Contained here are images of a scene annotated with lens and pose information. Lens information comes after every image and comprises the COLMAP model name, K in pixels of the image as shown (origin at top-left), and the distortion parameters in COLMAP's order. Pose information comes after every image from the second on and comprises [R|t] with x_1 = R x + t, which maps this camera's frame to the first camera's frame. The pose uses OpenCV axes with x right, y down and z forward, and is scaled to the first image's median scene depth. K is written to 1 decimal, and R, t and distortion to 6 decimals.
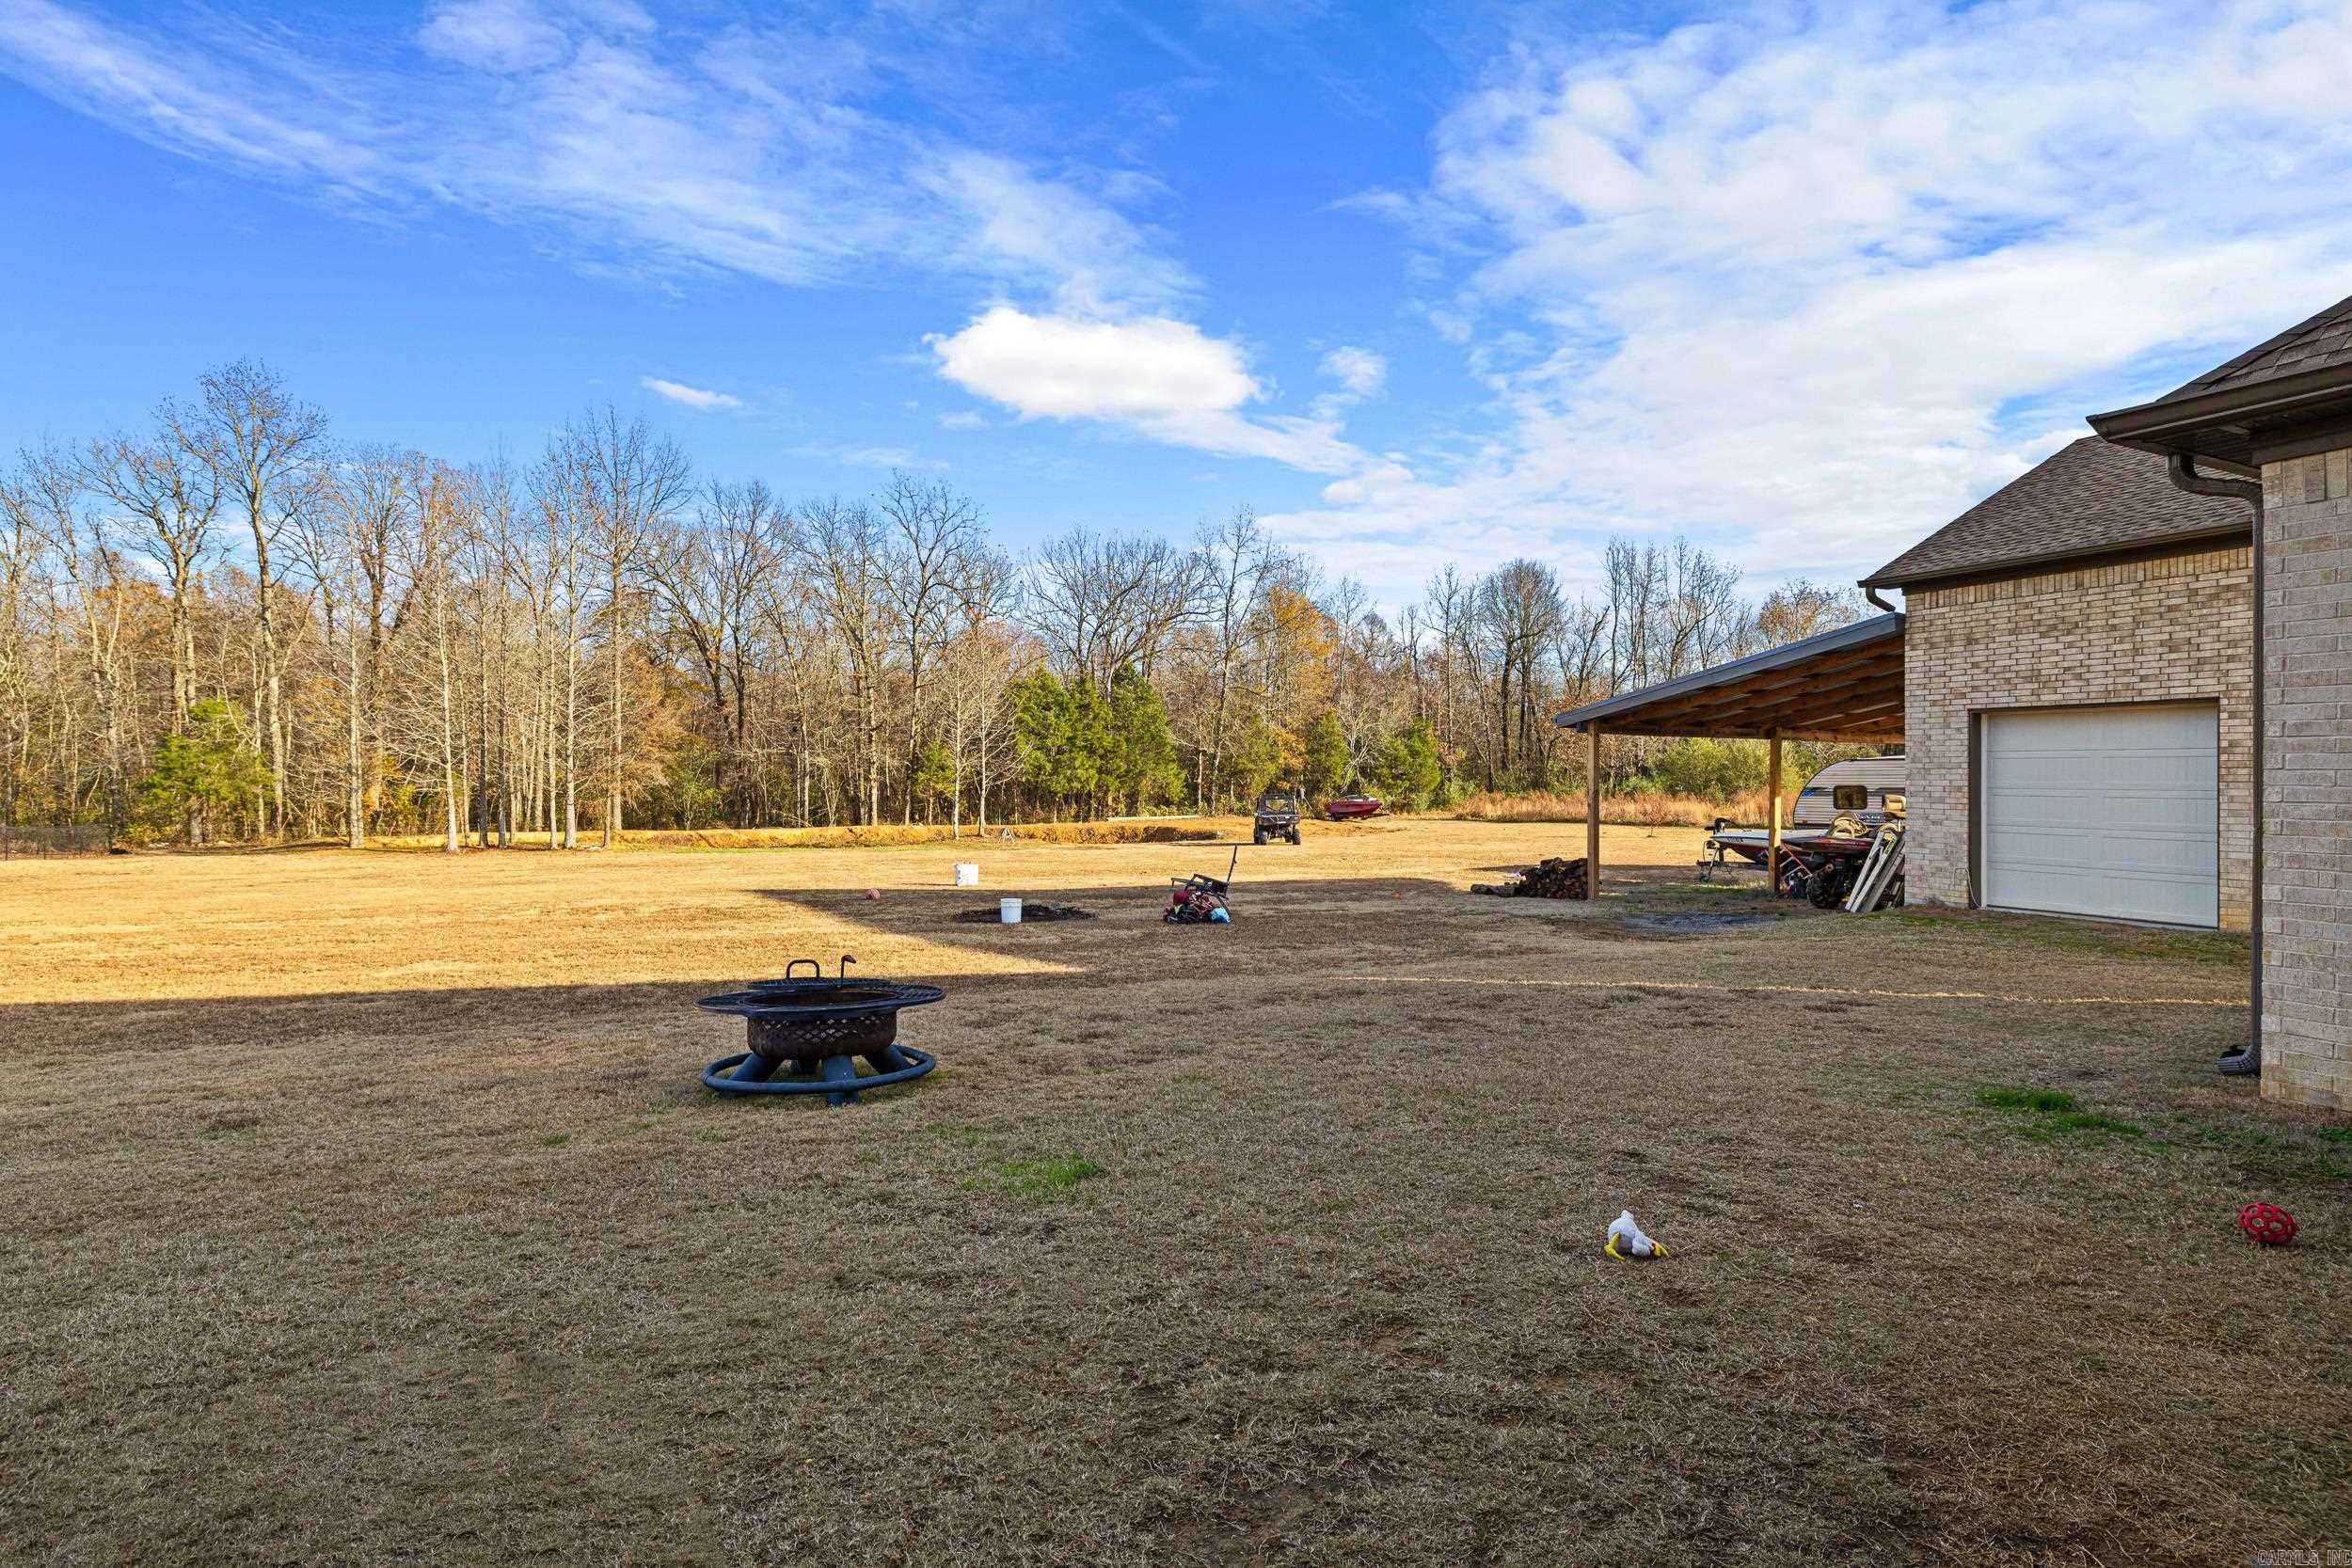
lens RADIAL K [[1181.0, 0, 1185.3], [0, 1181.0, 771.7], [0, 0, 1]] dist [-0.000378, 0.000109]
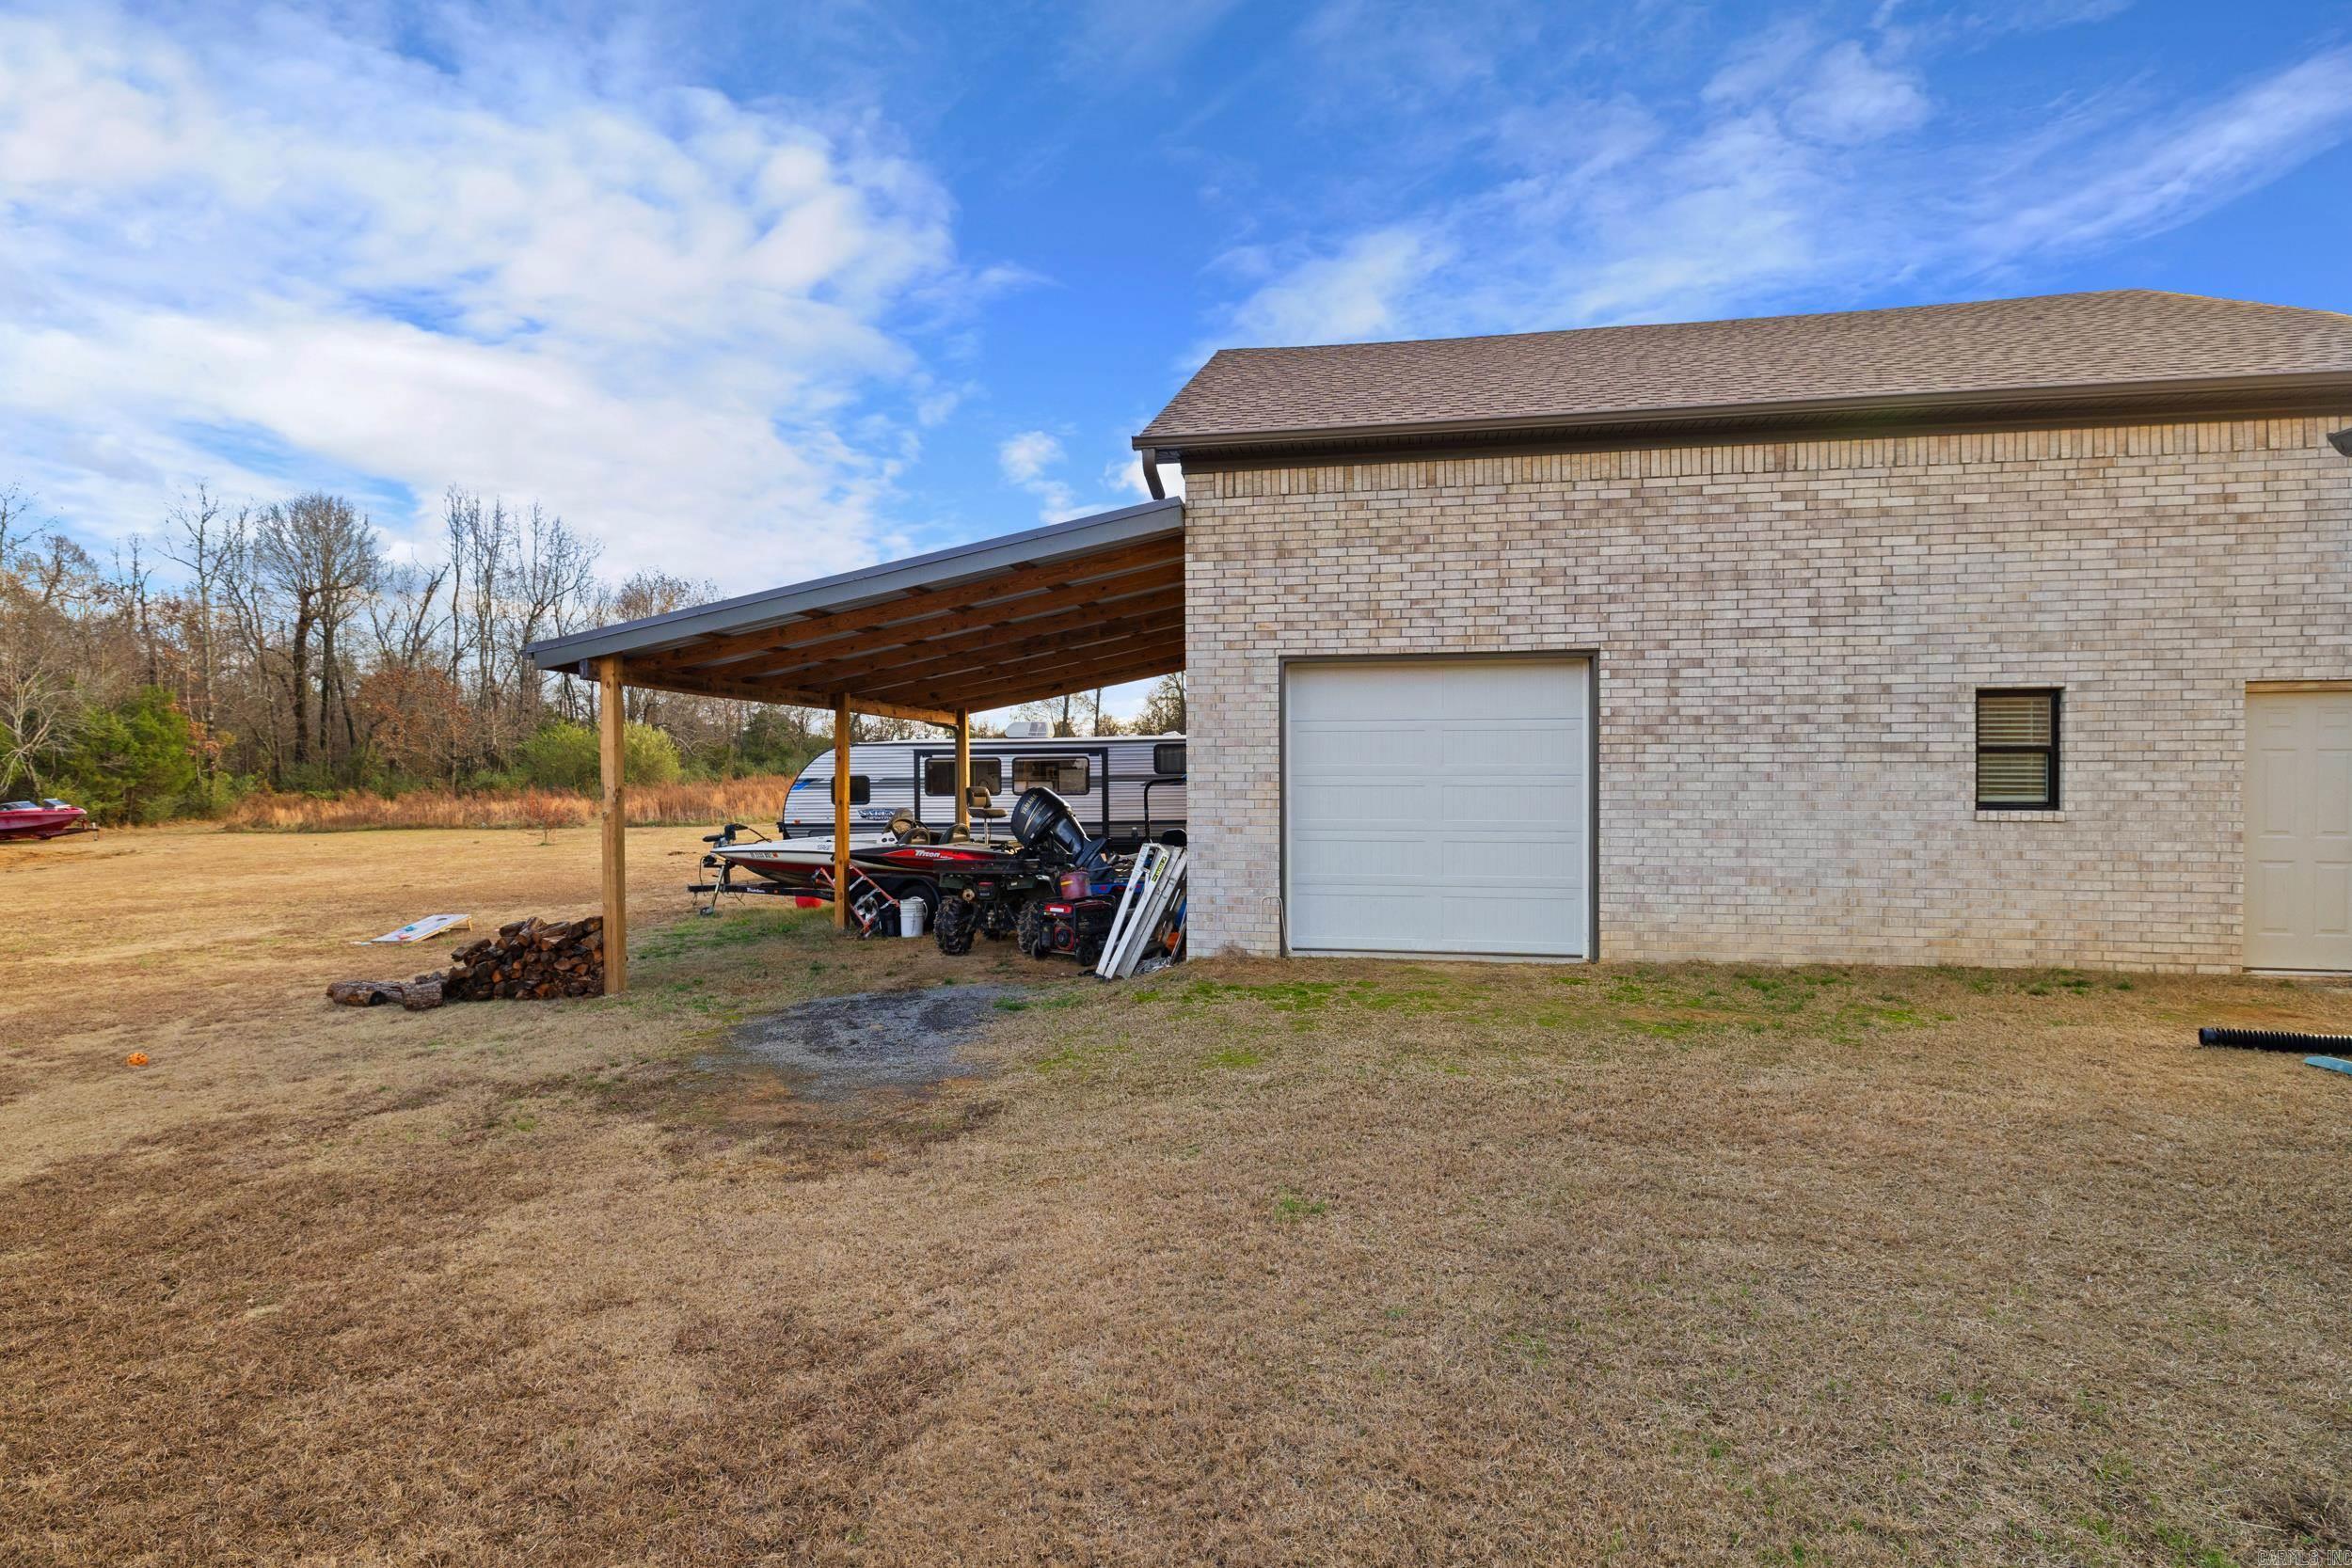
lens RADIAL K [[1181.0, 0, 1187.6], [0, 1181.0, 774.6], [0, 0, 1]] dist [-0.000378, 0.000109]
pose [[0.607567, -0.009877, 0.794207, 0.078277], [0.002958, 0.999944, 0.010172, 0.004763], [-0.794263, -0.003831, 0.607562, 0.468422]]
